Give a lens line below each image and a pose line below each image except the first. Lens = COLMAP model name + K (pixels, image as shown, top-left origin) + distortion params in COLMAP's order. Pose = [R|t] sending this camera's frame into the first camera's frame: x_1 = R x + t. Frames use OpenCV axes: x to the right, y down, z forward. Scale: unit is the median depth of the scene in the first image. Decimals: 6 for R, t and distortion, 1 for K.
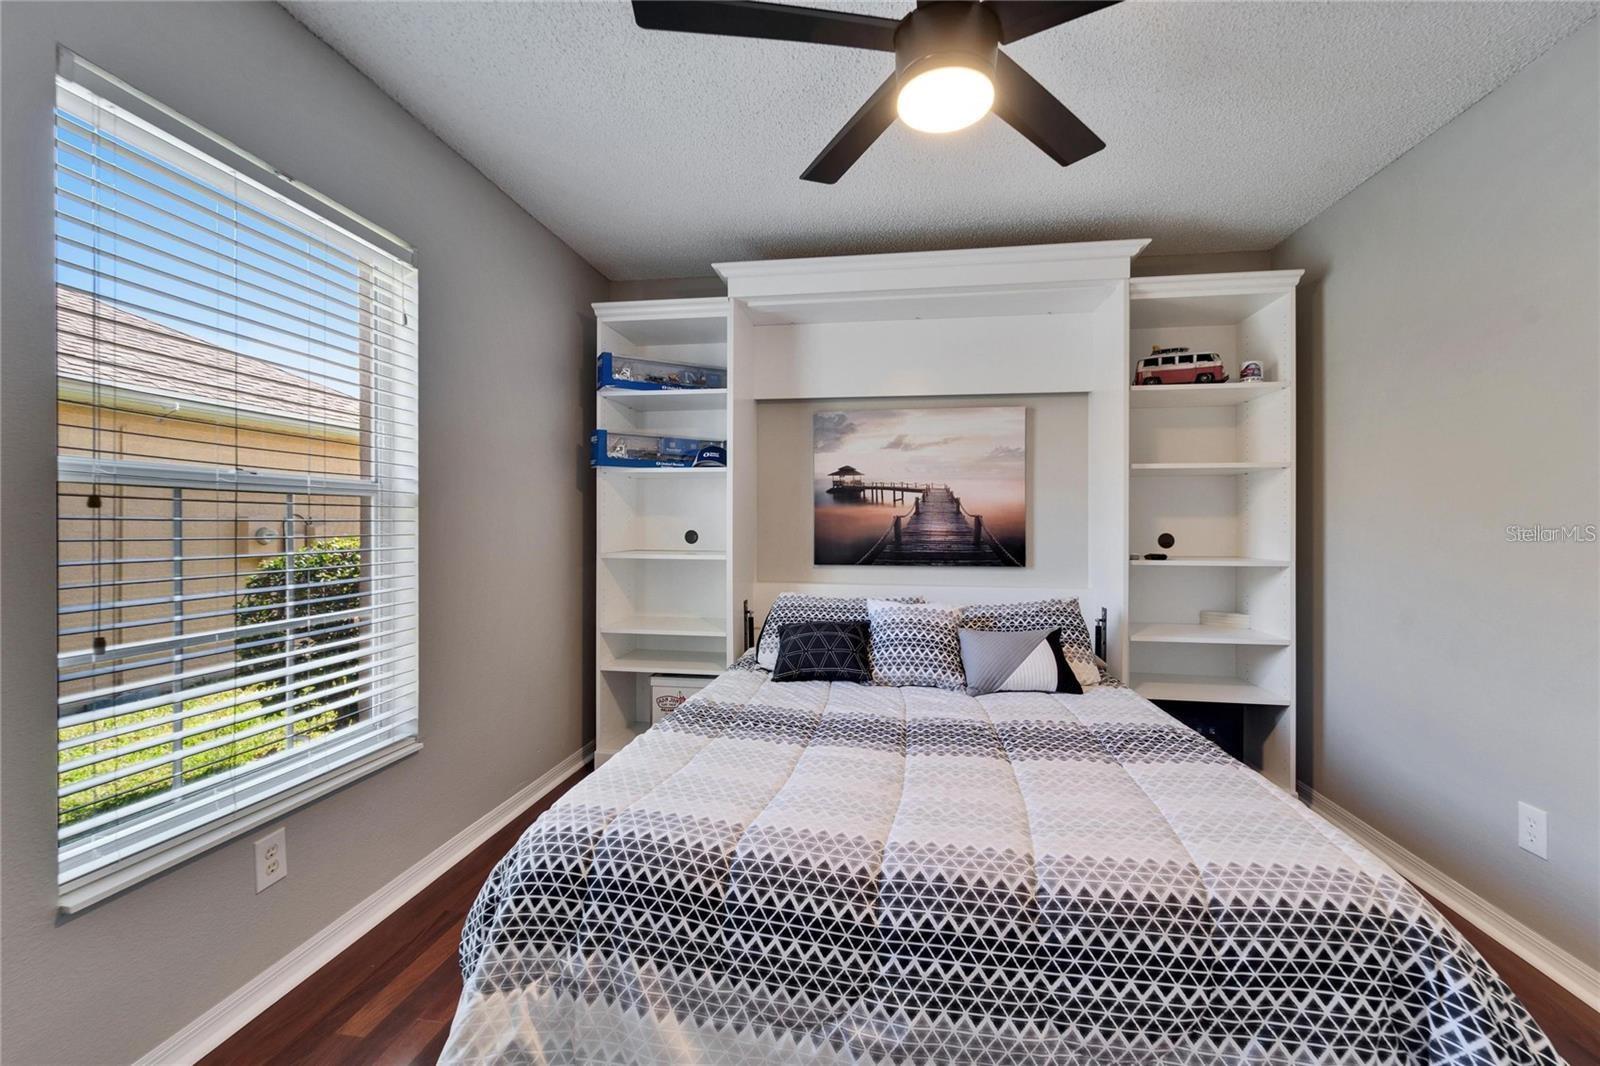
lens RADIAL K [[678.3, 0, 793.2], [0, 678.3, 497.1], [0, 0, 1]] dist [-0.000416, -0.000341]
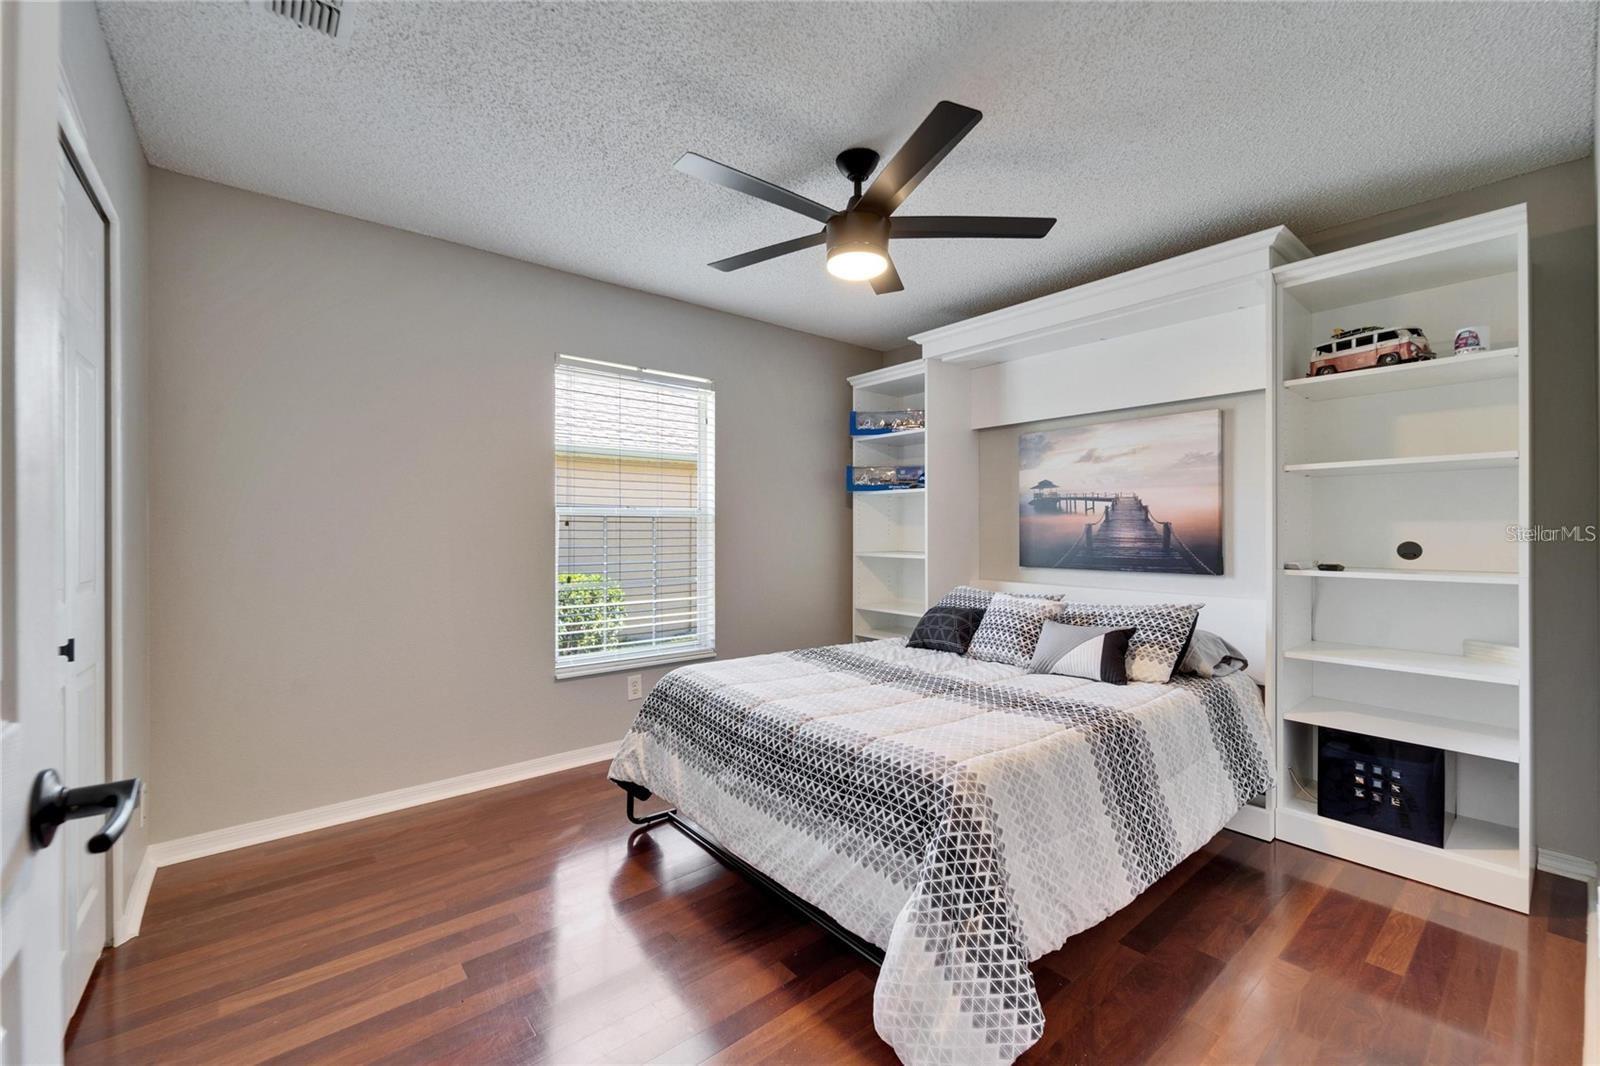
lens RADIAL K [[678.3, 0, 793.2], [0, 678.3, 497.1], [0, 0, 1]] dist [-0.000416, -0.000341]
pose [[0.728517, -0.036925, -0.684032, 0.559596], [0.031150, 0.999299, -0.020767, -0.007076], [0.684319, -0.006178, 0.729156, -0.119007]]
